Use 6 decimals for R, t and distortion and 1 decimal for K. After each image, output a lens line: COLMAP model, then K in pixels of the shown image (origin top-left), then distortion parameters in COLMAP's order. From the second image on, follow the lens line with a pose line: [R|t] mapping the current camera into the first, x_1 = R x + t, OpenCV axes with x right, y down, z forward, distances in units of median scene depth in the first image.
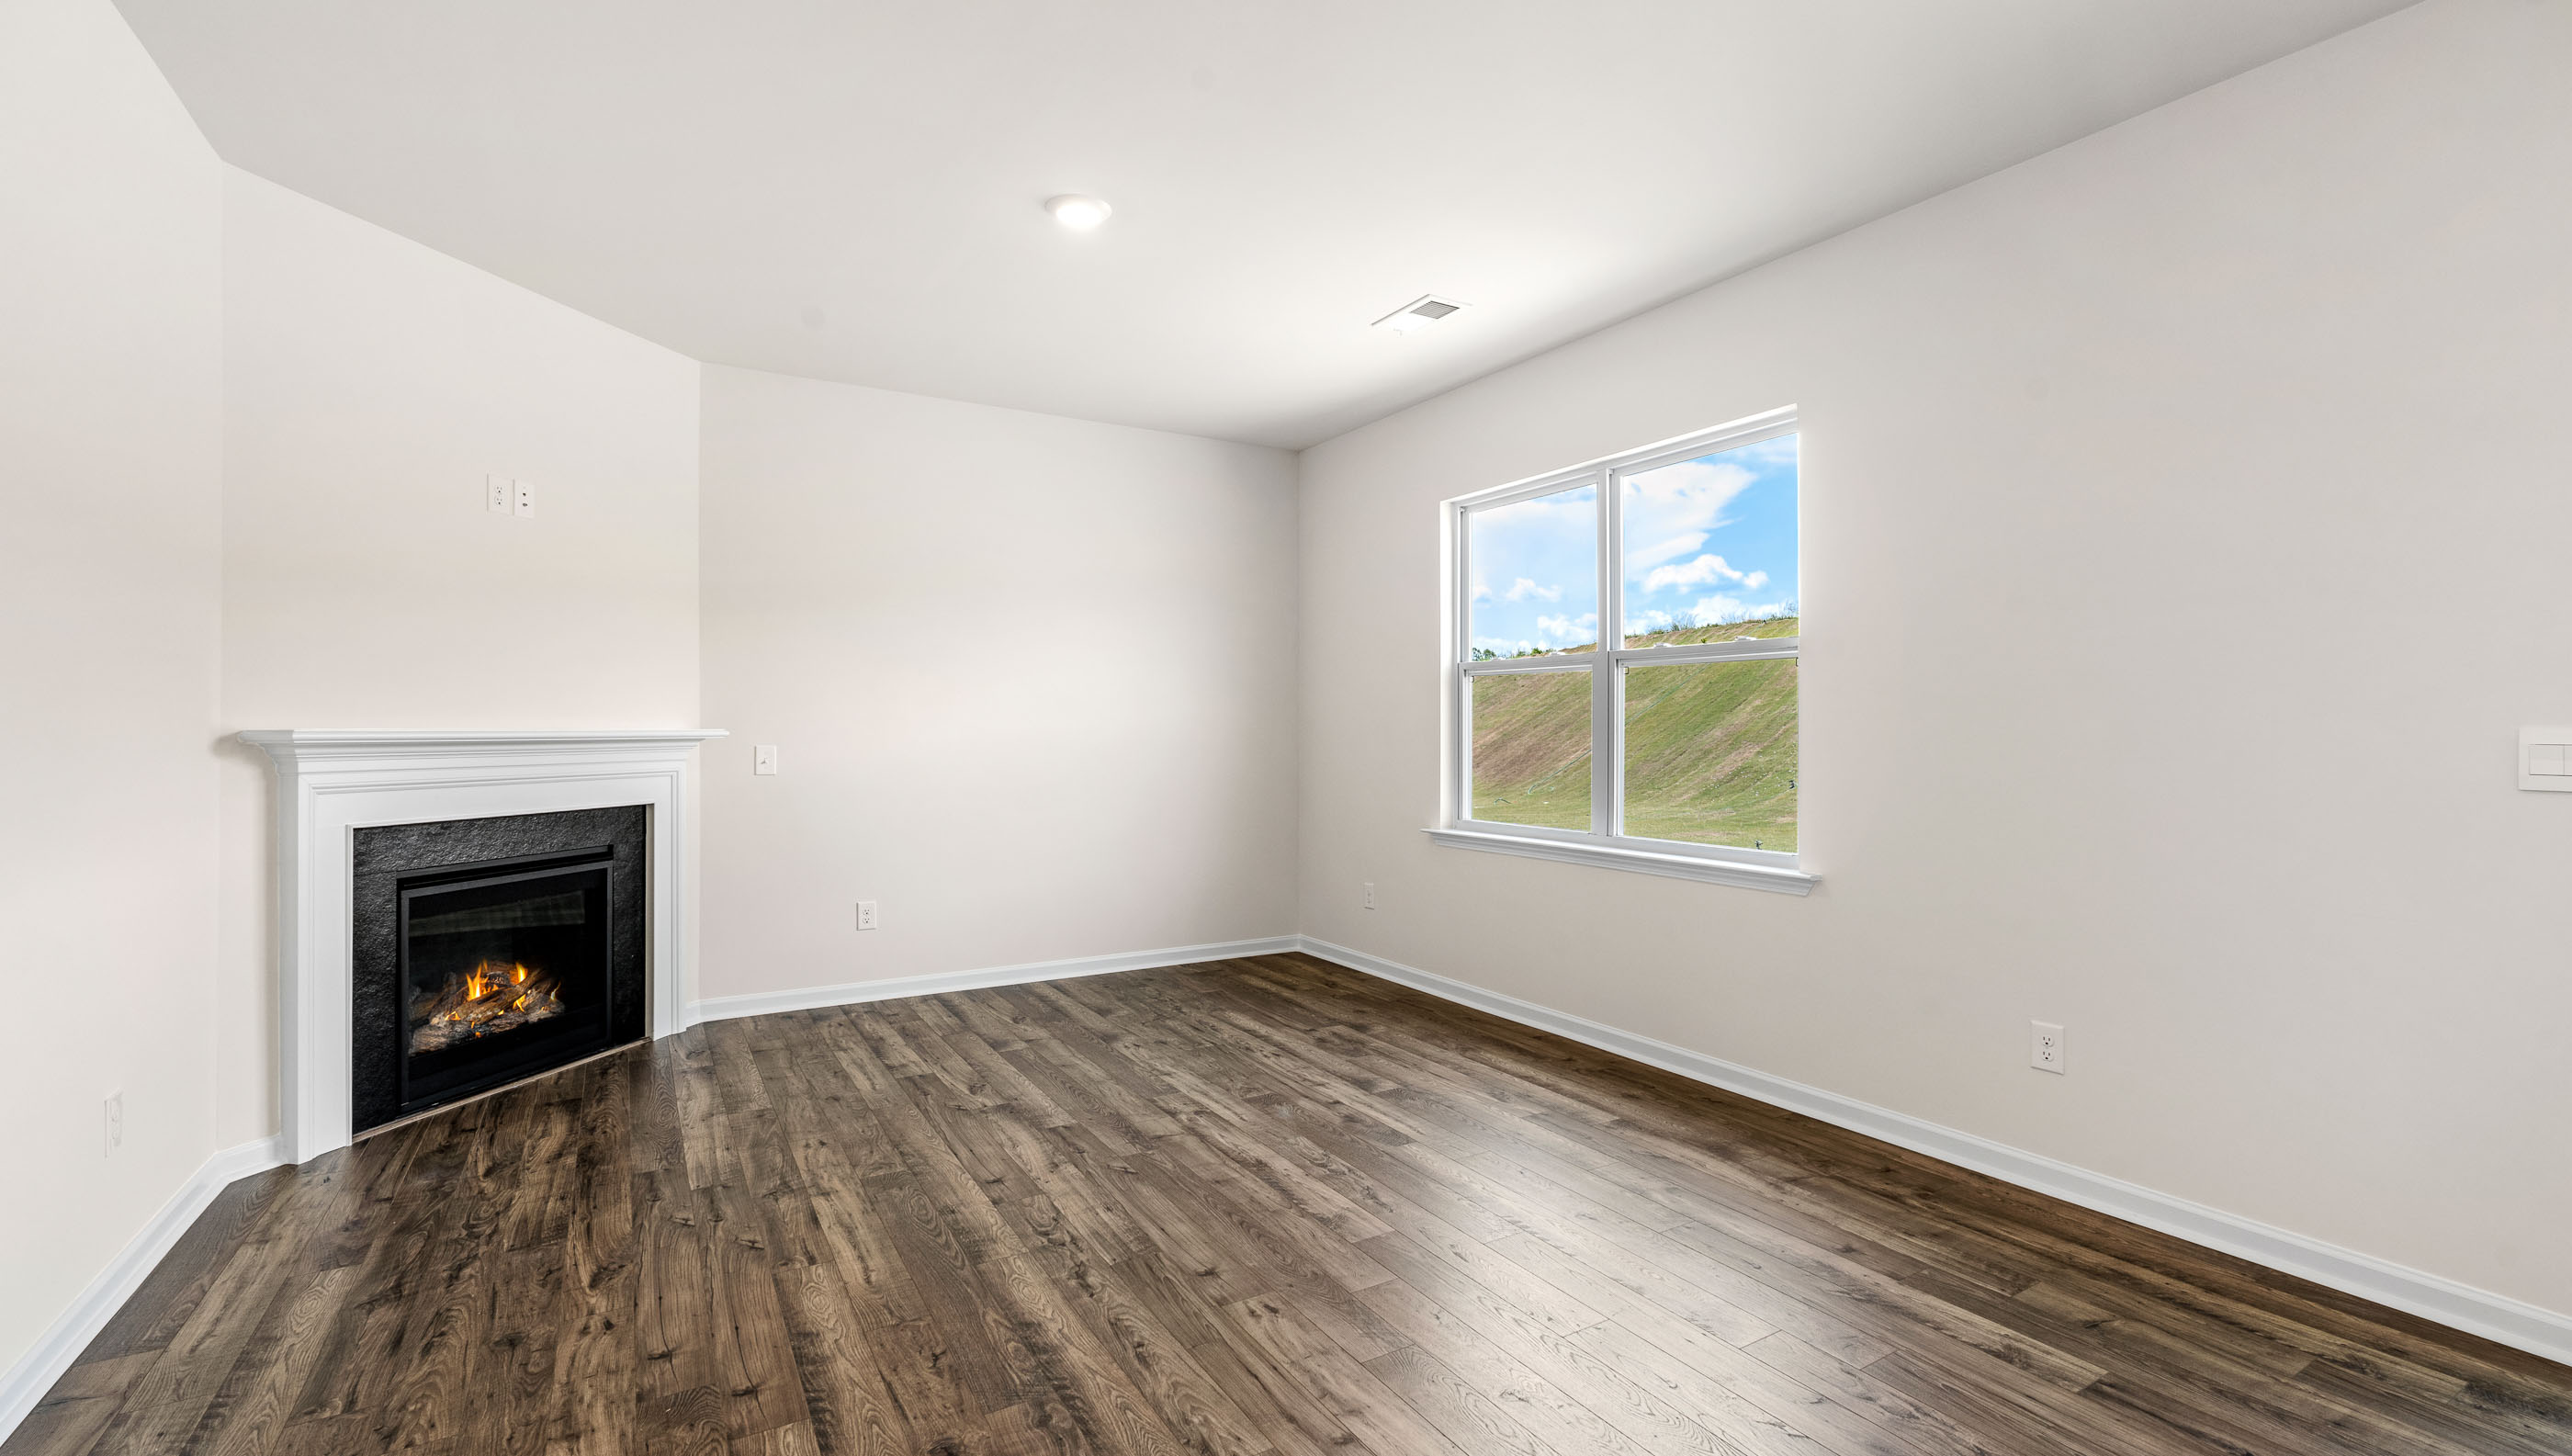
lens RADIAL K [[1113.2, 0, 1294.8], [0, 1113.2, 729.1], [0, 0, 1]] dist [-0.003573, -0.000207]
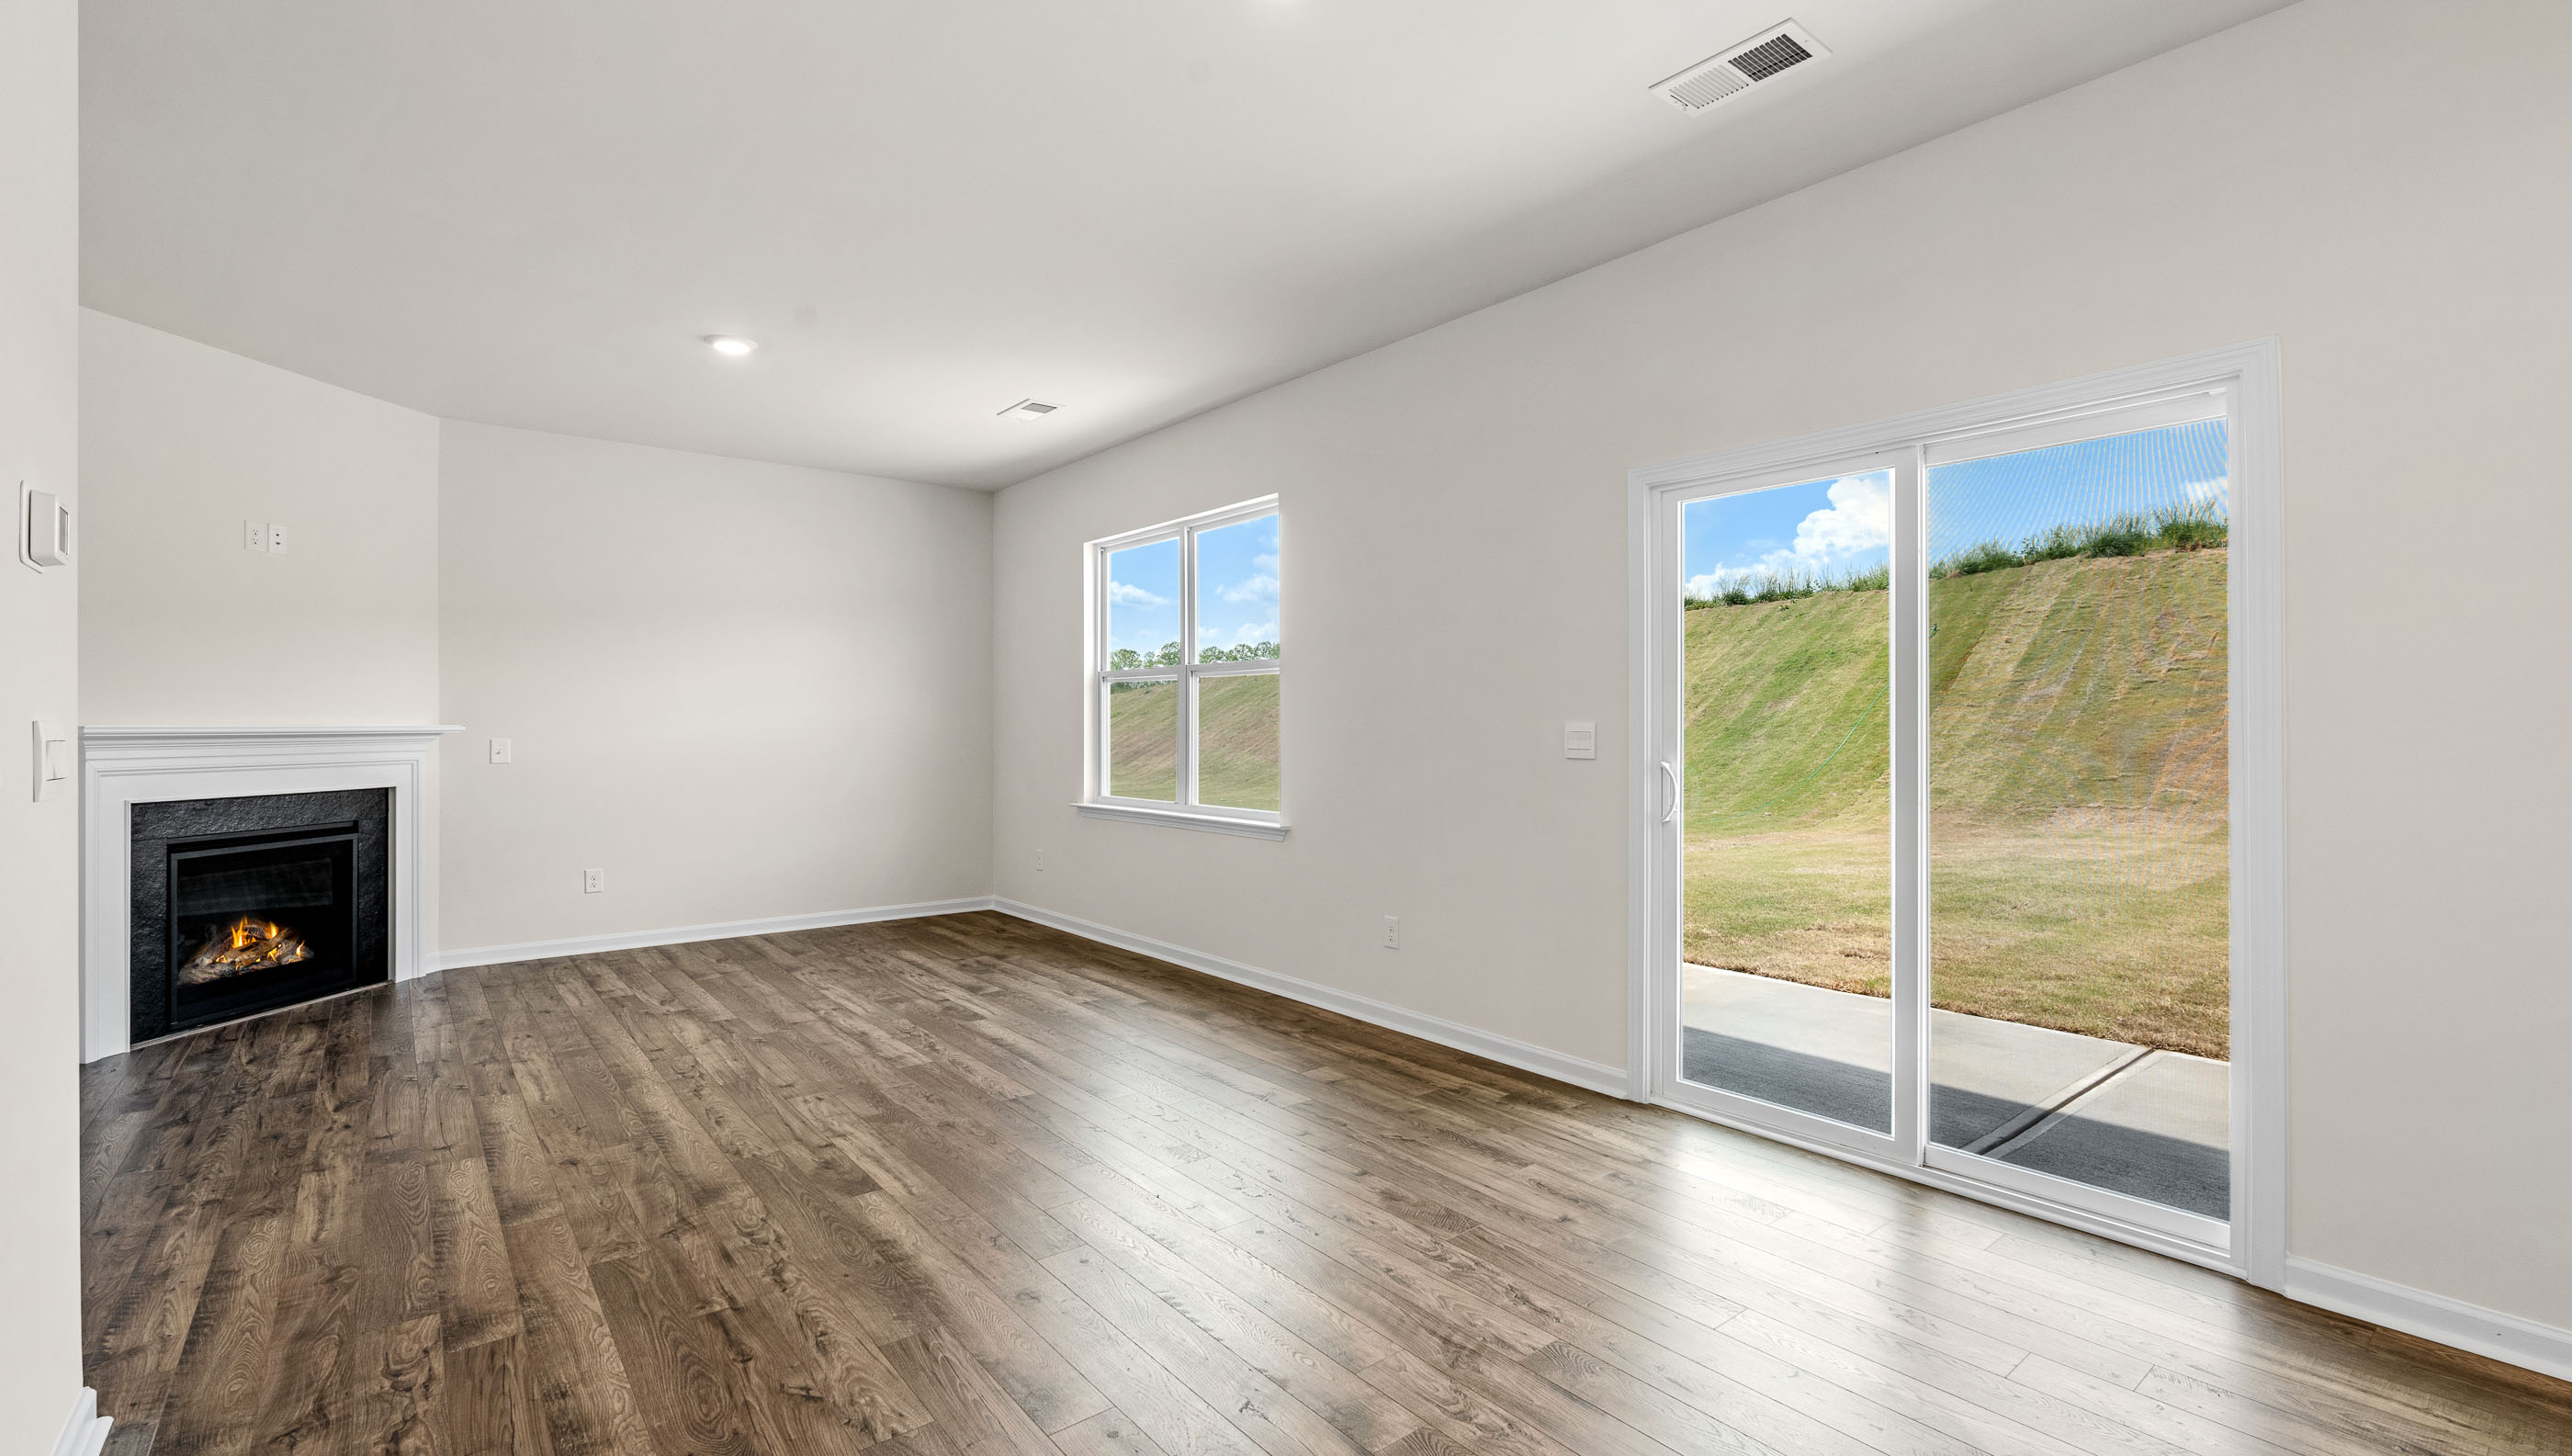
lens RADIAL K [[1125.8, 0, 1289.7], [0, 1125.8, 722.3], [0, 0, 1]] dist [-0.000433, -0.000637]
pose [[0.991076, -0.001824, 0.133286, 0.281697], [0.002032, 0.999997, -0.001426, 0.000520], [-0.133283, 0.001684, 0.991077, -0.430707]]
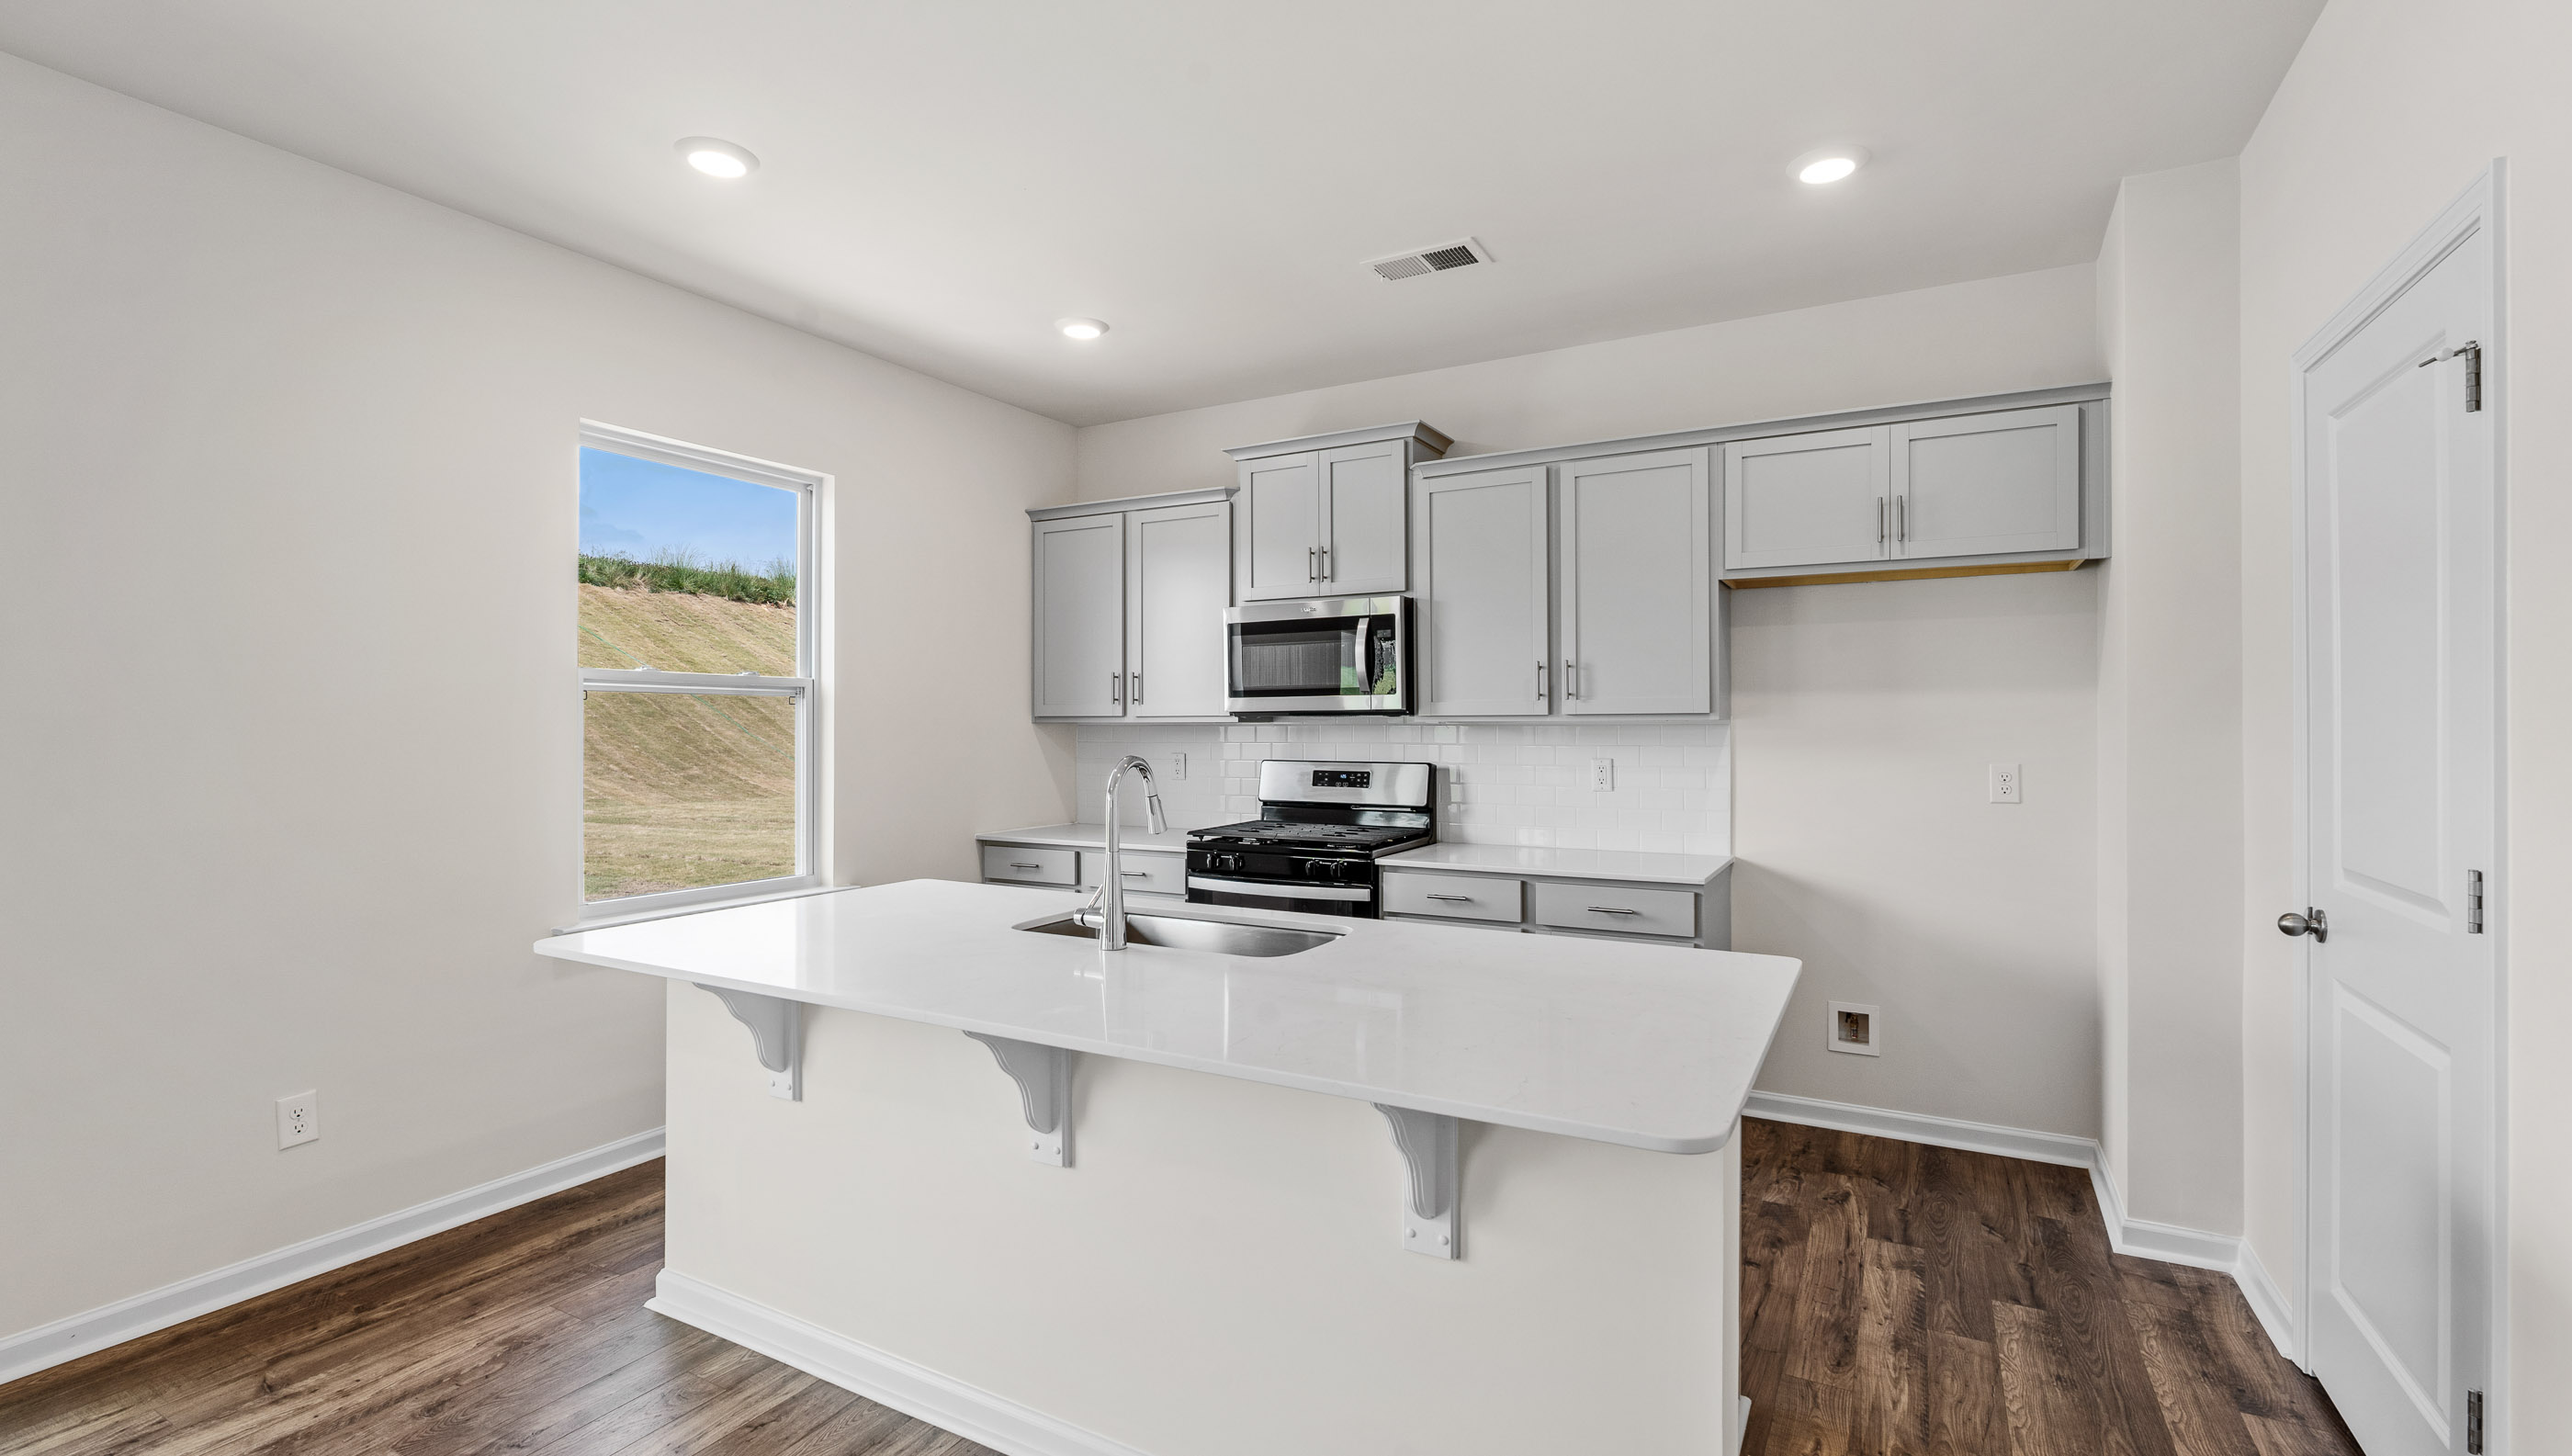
lens RADIAL K [[1125.8, 0, 1289.7], [0, 1125.8, 722.3], [0, 0, 1]] dist [-0.000433, -0.000637]
pose [[-0.492506, 0.003957, 0.870300, 0.054222], [0.000338, 0.999990, -0.004355, -0.035360], [-0.870309, -0.001850, -0.492502, -0.214844]]
